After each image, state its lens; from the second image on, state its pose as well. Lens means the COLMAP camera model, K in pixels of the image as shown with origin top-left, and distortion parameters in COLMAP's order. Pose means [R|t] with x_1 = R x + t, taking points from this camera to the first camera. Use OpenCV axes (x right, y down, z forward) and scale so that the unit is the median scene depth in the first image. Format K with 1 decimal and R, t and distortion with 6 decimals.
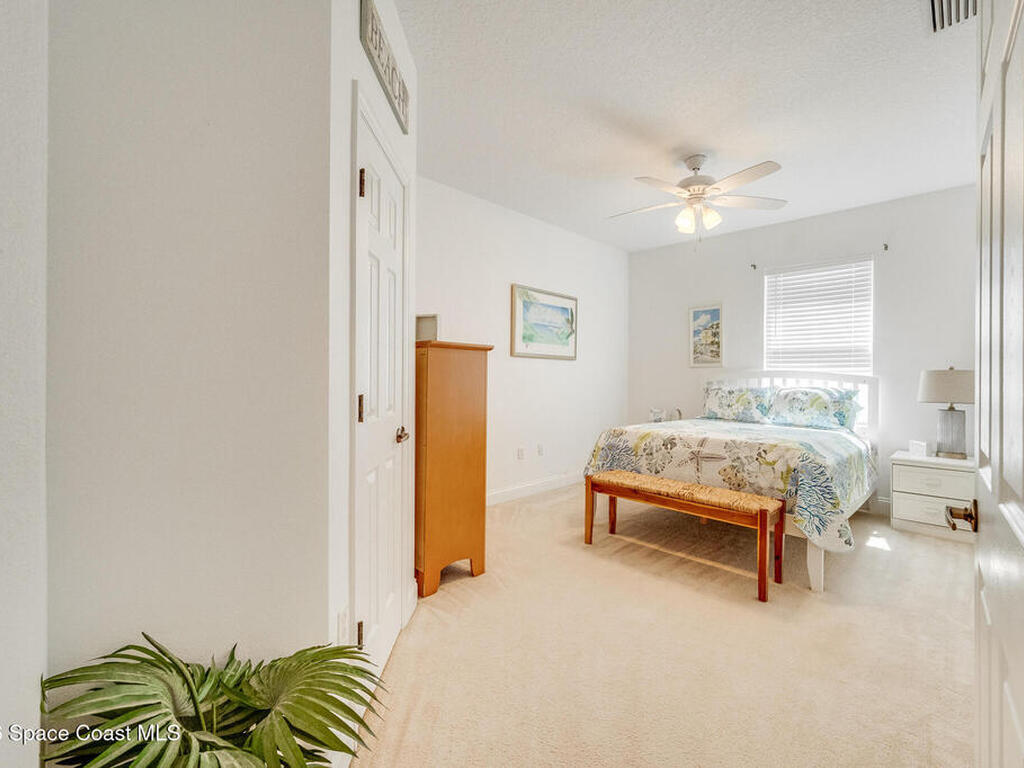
lens RADIAL K [[455.7, 0, 514.5], [0, 455.7, 381.0], [0, 0, 1]] dist [0.001795, -0.000819]
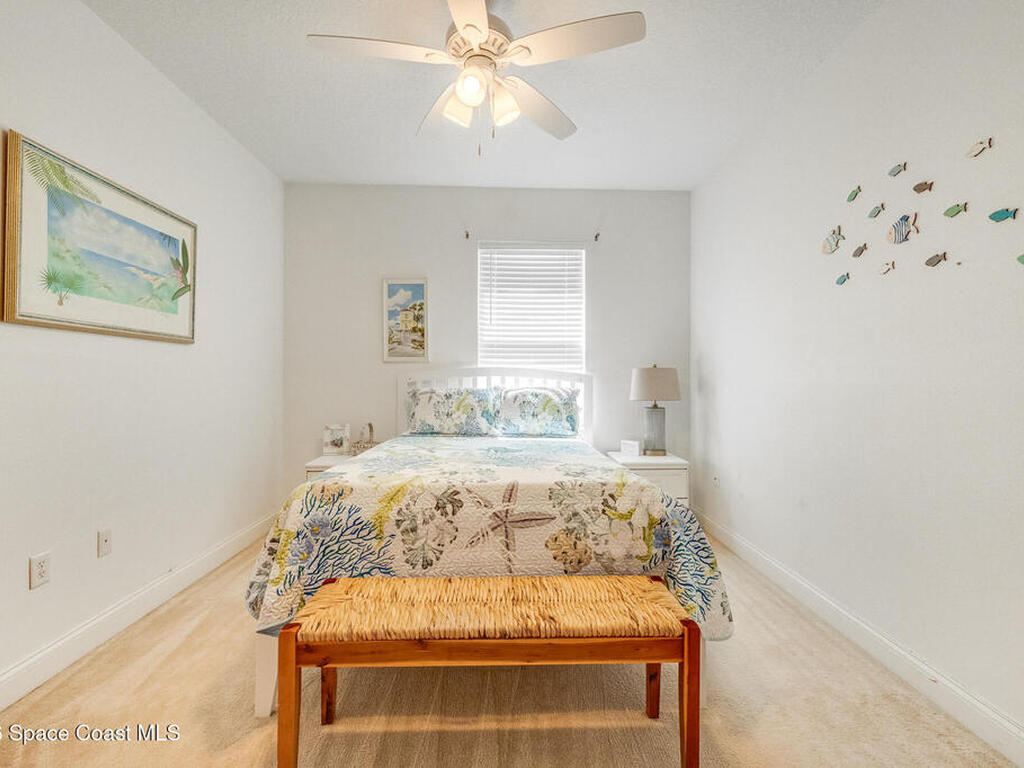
lens RADIAL K [[455.7, 0, 512.4], [0, 455.7, 372.2], [0, 0, 1]] dist [0.001795, -0.000819]
pose [[0.685699, 0.001805, 0.727883, 0.008084], [0.010692, 0.999864, -0.012552, -0.004199], [-0.727806, 0.016389, 0.685587, 0.471189]]
